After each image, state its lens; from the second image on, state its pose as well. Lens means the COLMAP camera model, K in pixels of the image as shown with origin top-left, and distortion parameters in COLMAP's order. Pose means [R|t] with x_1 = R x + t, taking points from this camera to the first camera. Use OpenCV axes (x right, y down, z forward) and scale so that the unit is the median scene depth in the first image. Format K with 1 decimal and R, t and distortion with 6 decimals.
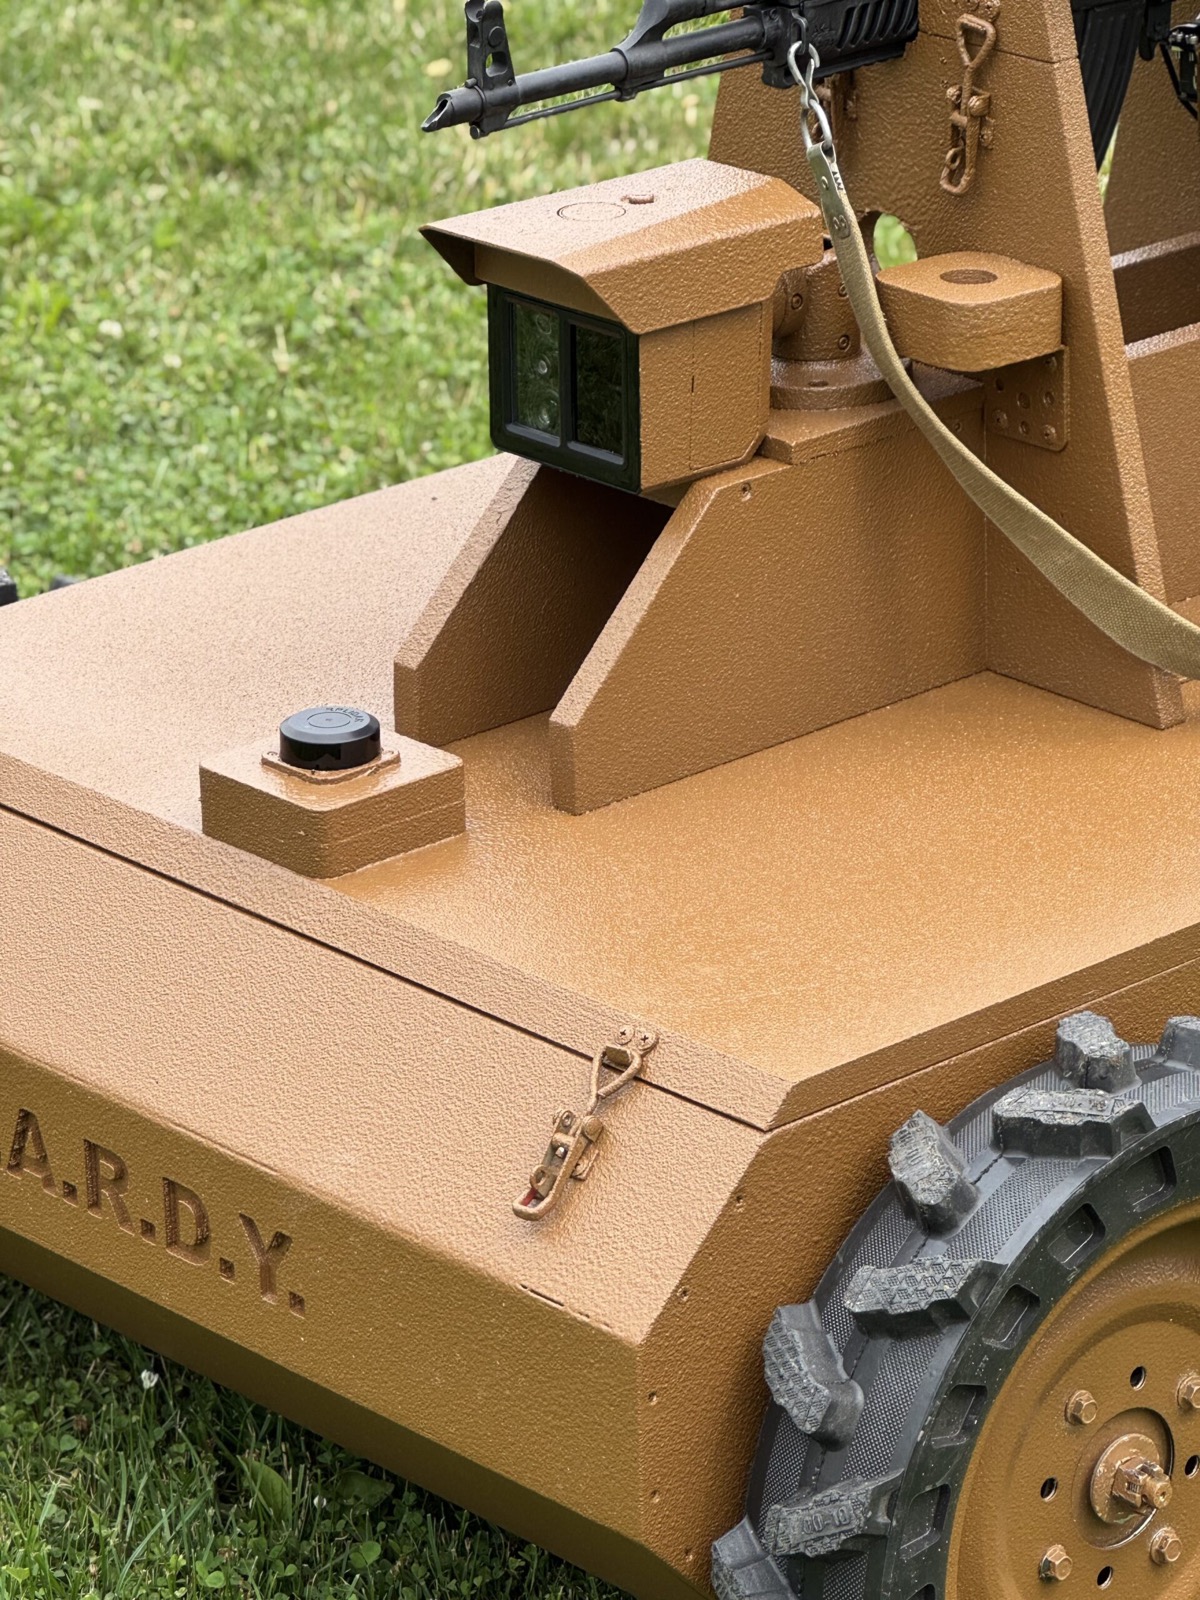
lens RADIAL K [[6178.7, 0, 600.1], [0, 6178.7, 800.0], [0, 0, 1]] dist [-0.313676, 0.000000]
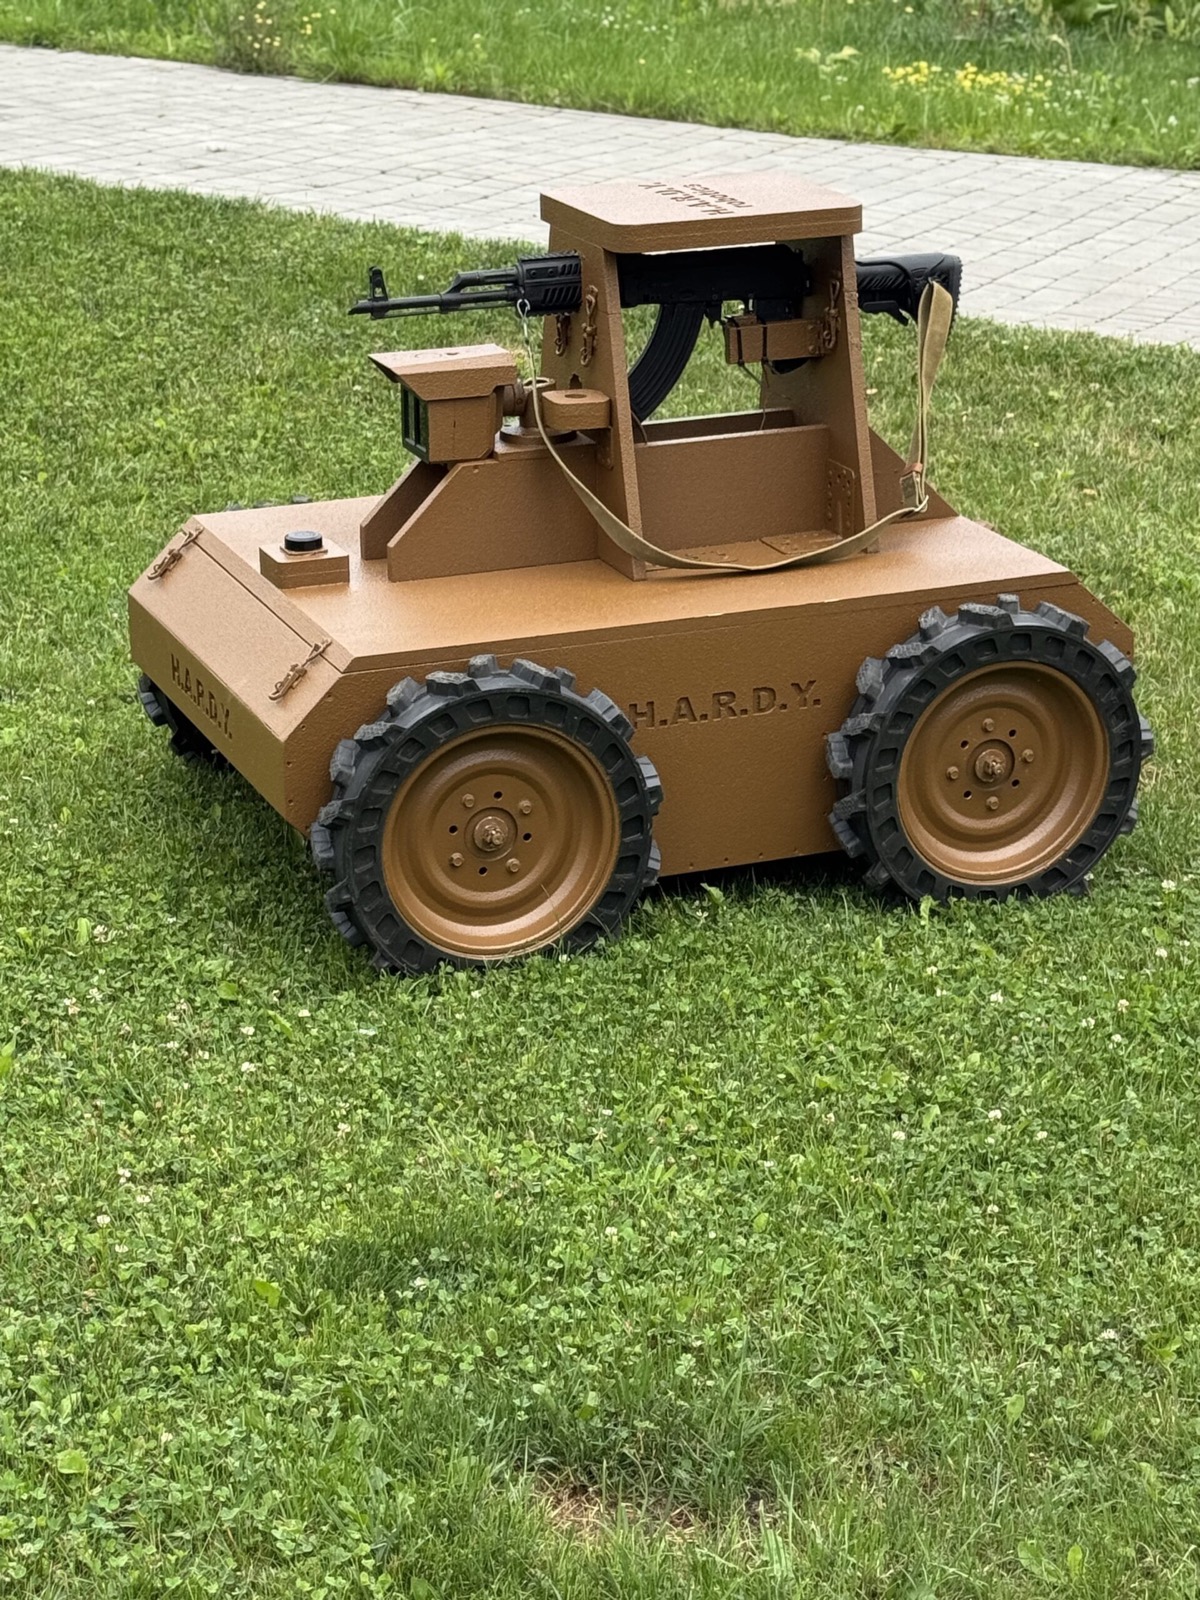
lens RADIAL K [[3564.1, 0, 599.4], [0, 3564.1, 800.5], [0, 0, 1]] dist [0.068887, 0.000000]
pose [[0.941107, 0.125713, -0.313870, 0.576258], [-0.134941, 0.990823, -0.007756, 0.096100], [0.310015, 0.049653, 0.949434, -0.421610]]
